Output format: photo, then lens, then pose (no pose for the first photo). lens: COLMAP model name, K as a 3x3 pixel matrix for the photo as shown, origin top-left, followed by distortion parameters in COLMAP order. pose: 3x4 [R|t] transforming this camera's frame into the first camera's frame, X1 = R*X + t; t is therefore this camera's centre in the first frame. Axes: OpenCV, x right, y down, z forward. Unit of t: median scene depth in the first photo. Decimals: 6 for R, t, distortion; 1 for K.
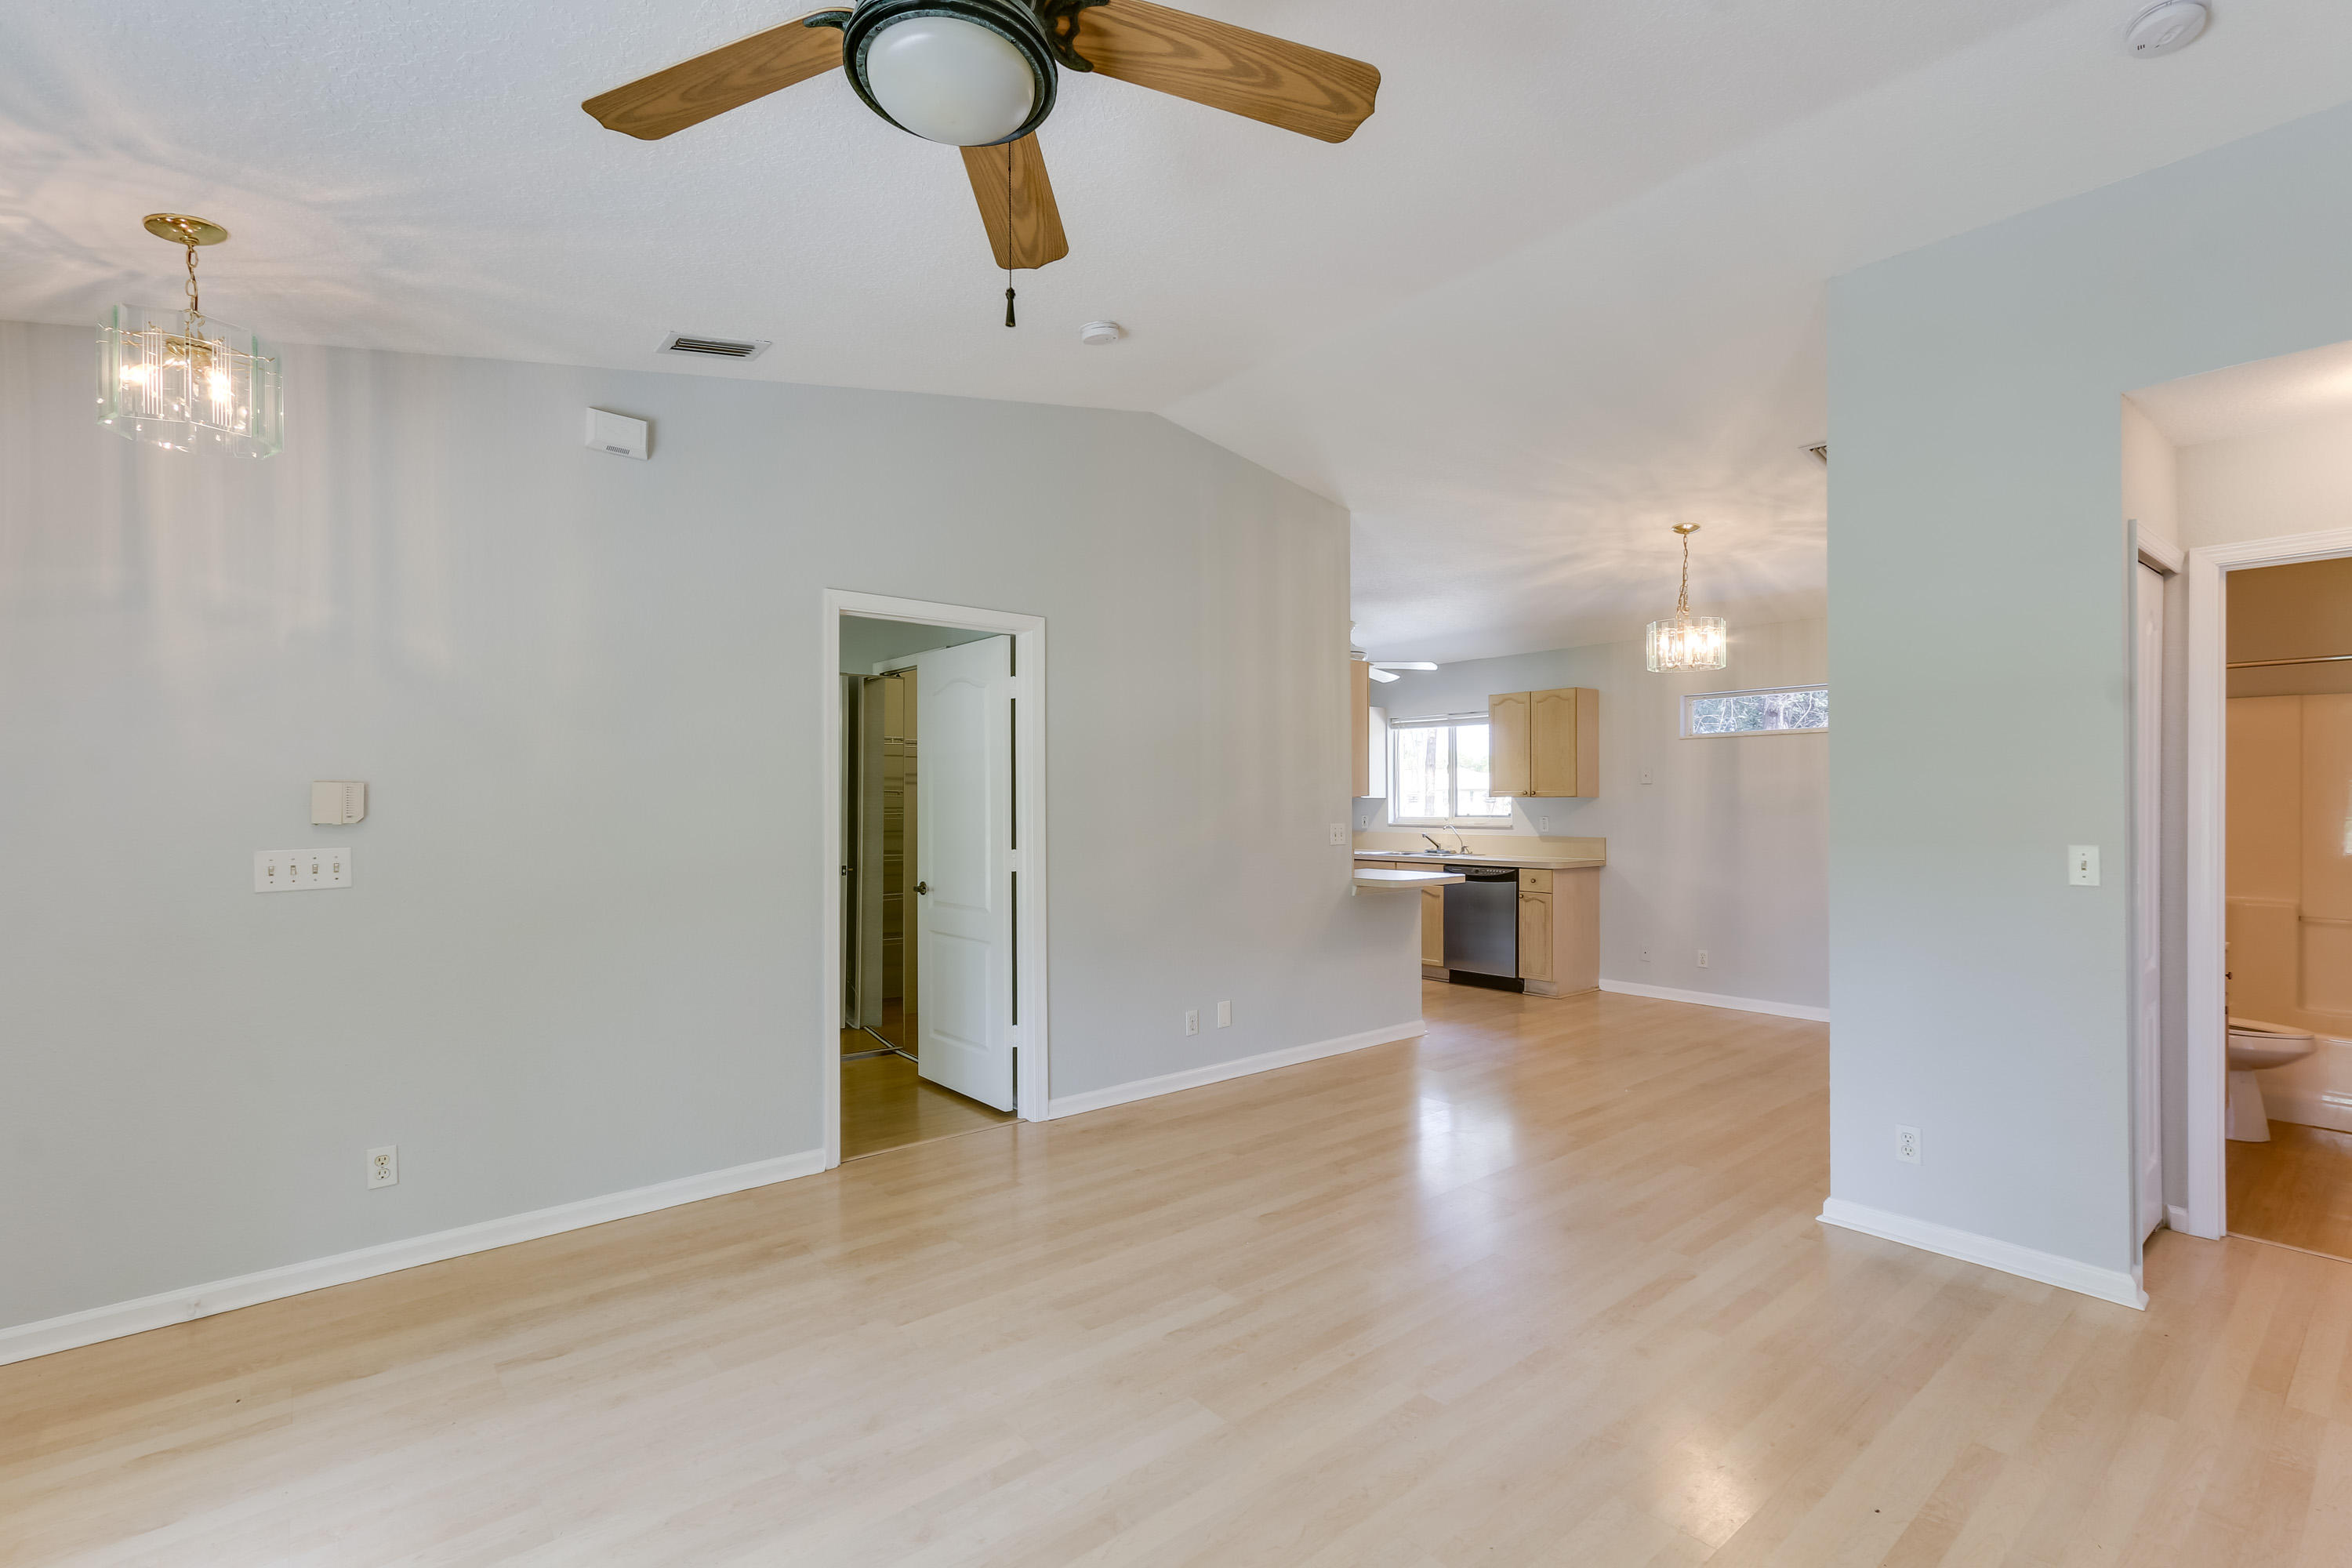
lens RADIAL K [[1070.8, 0, 1184.4], [0, 1070.8, 790.6], [0, 0, 1]] dist [0.006255, 0.001127]
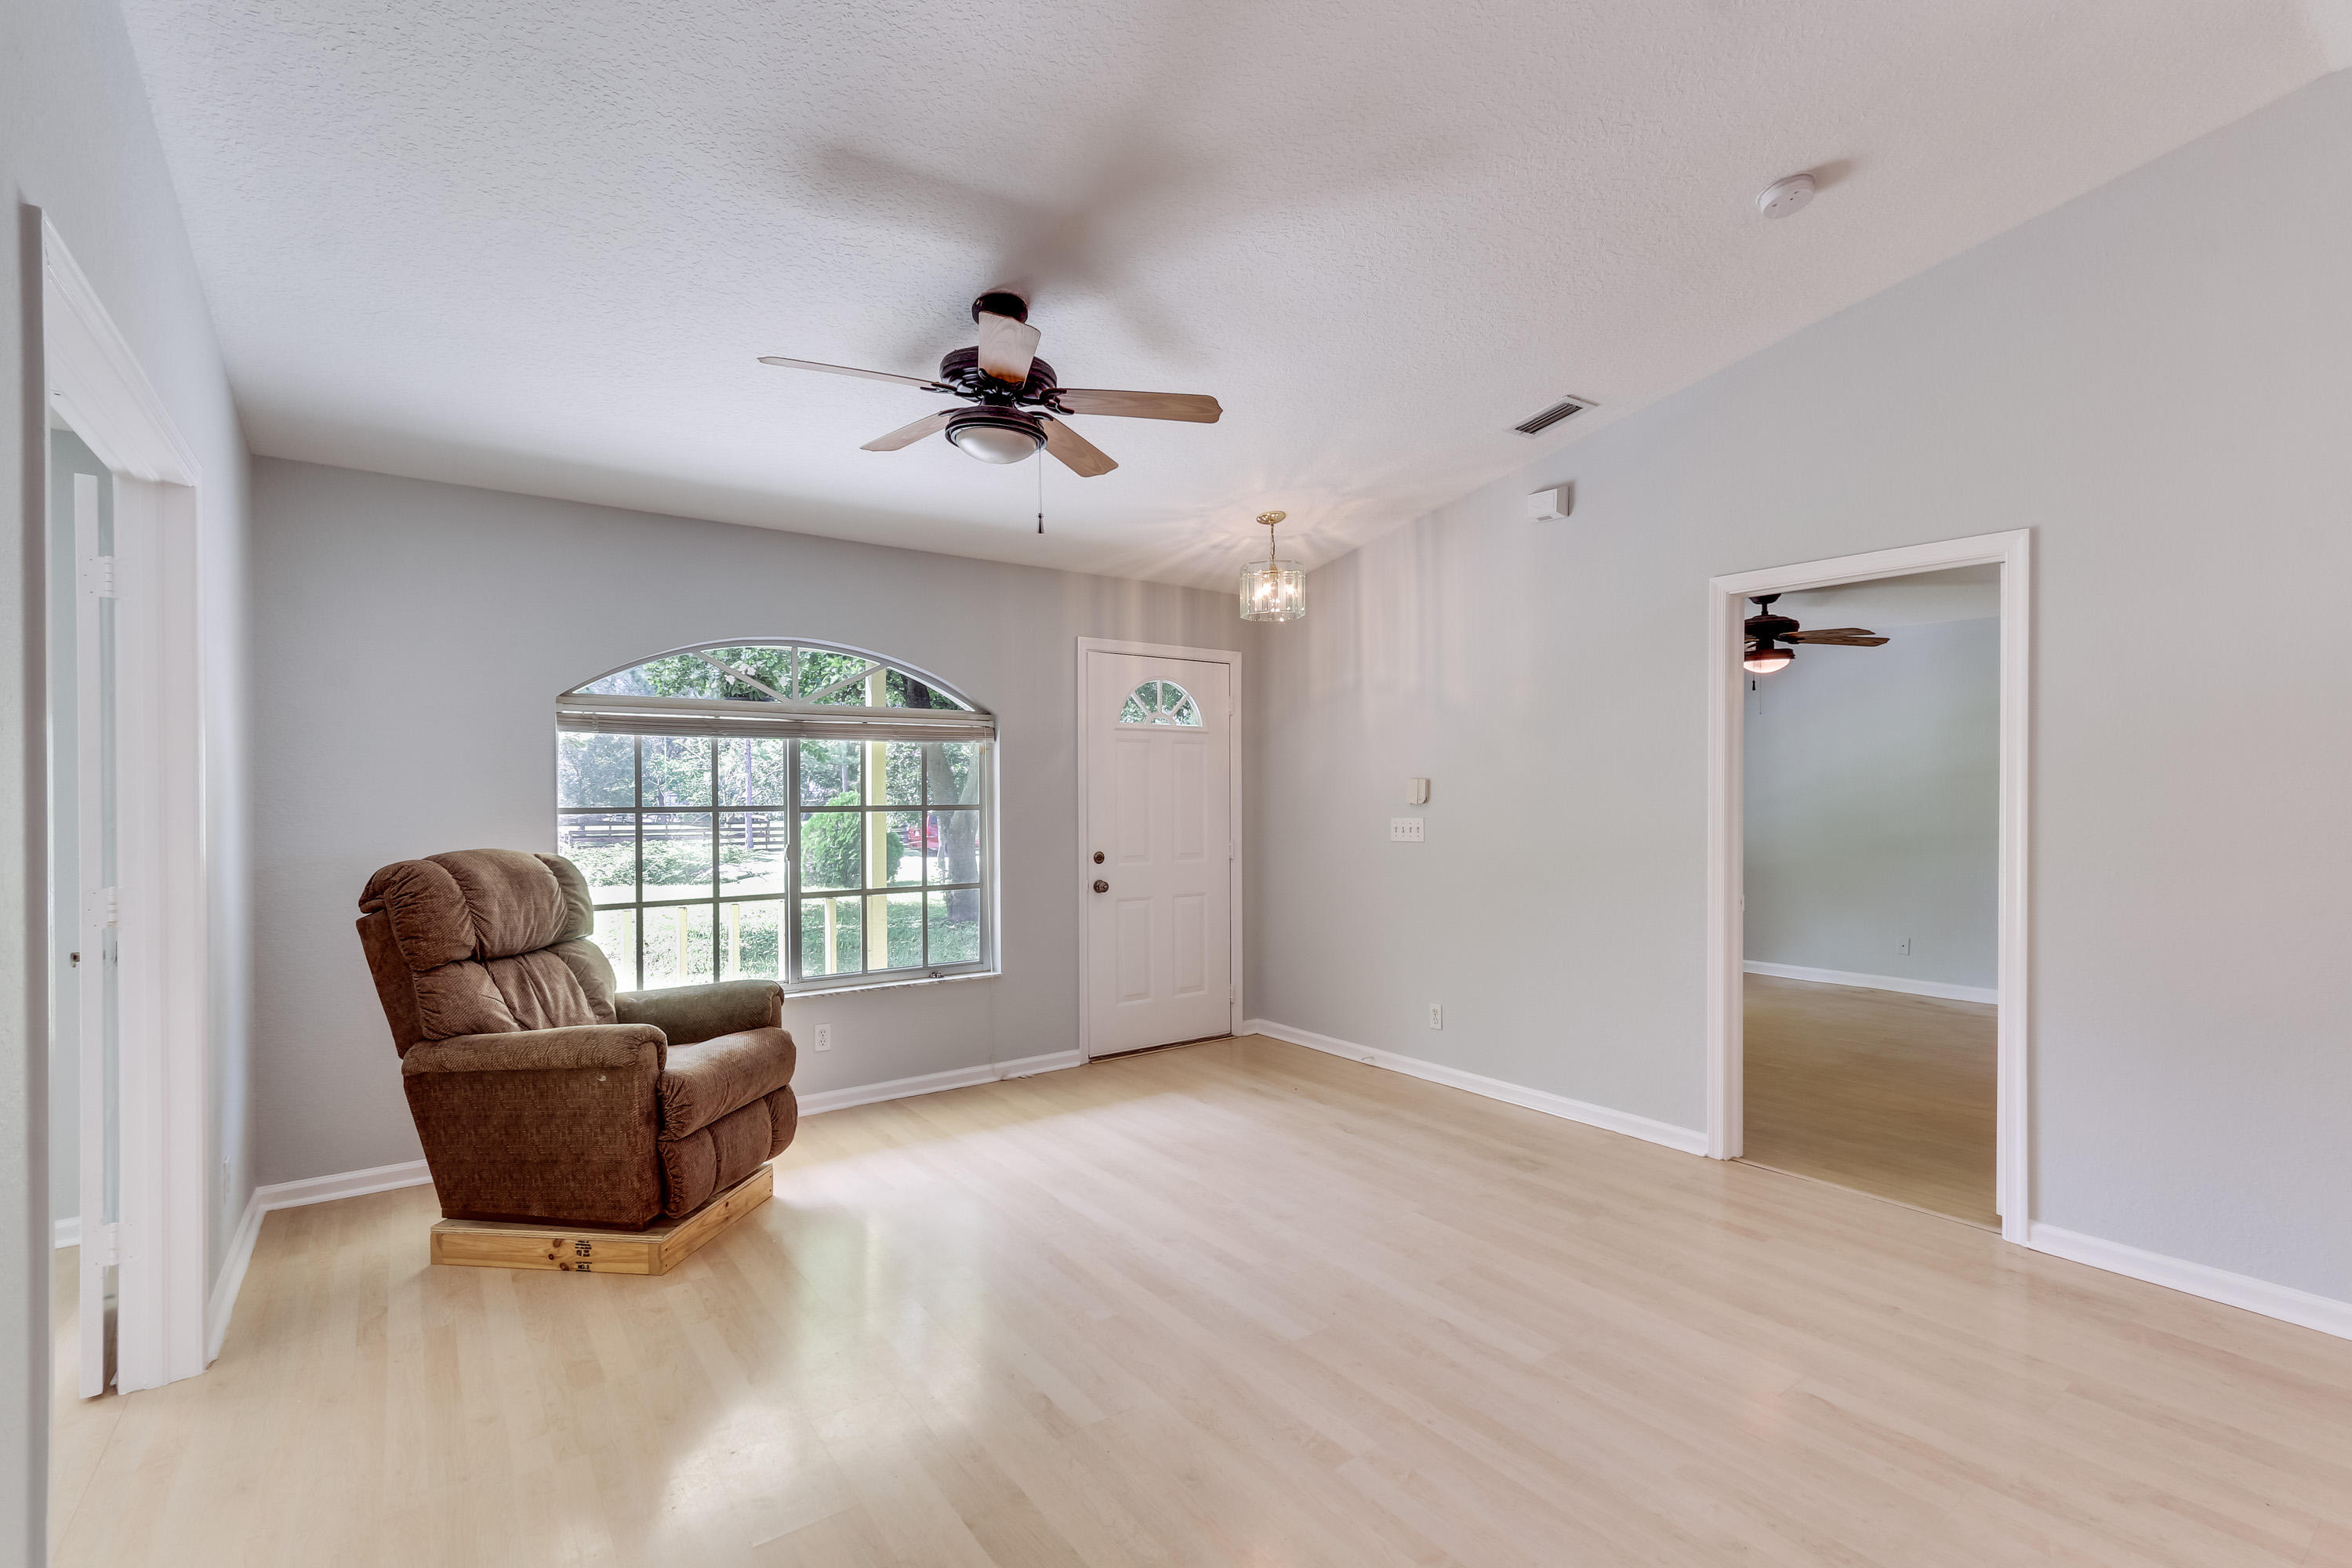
lens RADIAL K [[1070.8, 0, 1180.4], [0, 1070.8, 790.8], [0, 0, 1]] dist [0.006255, 0.001127]
pose [[-0.065441, 0.003625, -0.997850, 0.910155], [0.011657, 0.999928, 0.002868, 0.002196], [0.997788, -0.011444, -0.065478, 0.746393]]
